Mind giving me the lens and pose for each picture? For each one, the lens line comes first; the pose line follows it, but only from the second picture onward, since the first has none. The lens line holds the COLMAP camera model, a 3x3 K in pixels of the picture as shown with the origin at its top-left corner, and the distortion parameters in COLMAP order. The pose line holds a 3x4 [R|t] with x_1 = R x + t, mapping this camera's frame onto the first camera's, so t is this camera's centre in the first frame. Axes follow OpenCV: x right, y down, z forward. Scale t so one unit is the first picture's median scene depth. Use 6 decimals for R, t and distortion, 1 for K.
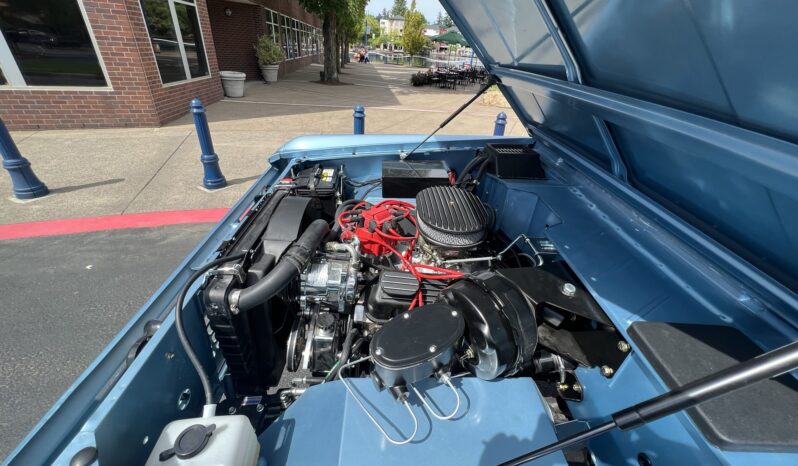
lens RADIAL K [[325.2, 0, 395.5], [0, 325.2, 231.9], [0, 0, 1]] dist [0.000851, 0.000040]
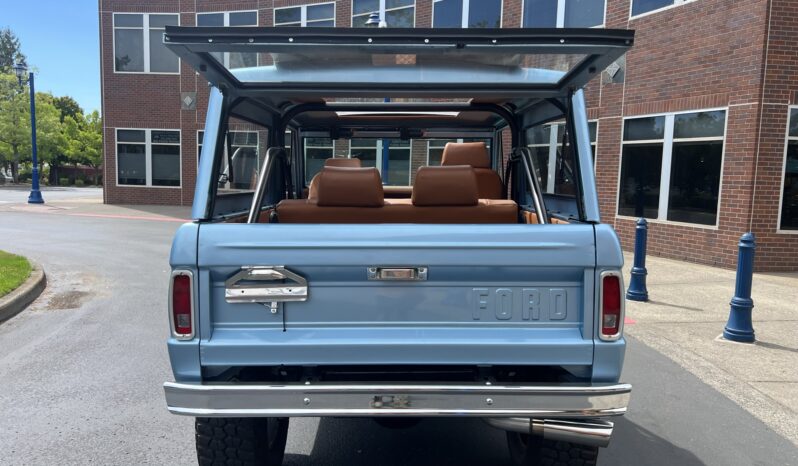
lens RADIAL K [[604.0, 0, 391.0], [0, 604.0, 236.5], [0, 0, 1]] dist [0.049639, -0.051648]
pose [[-0.021658, 0.047996, -0.998613, 0.959637], [-0.525701, 0.849066, 0.052210, -0.001432], [0.850394, 0.526103, 0.006843, 0.174777]]
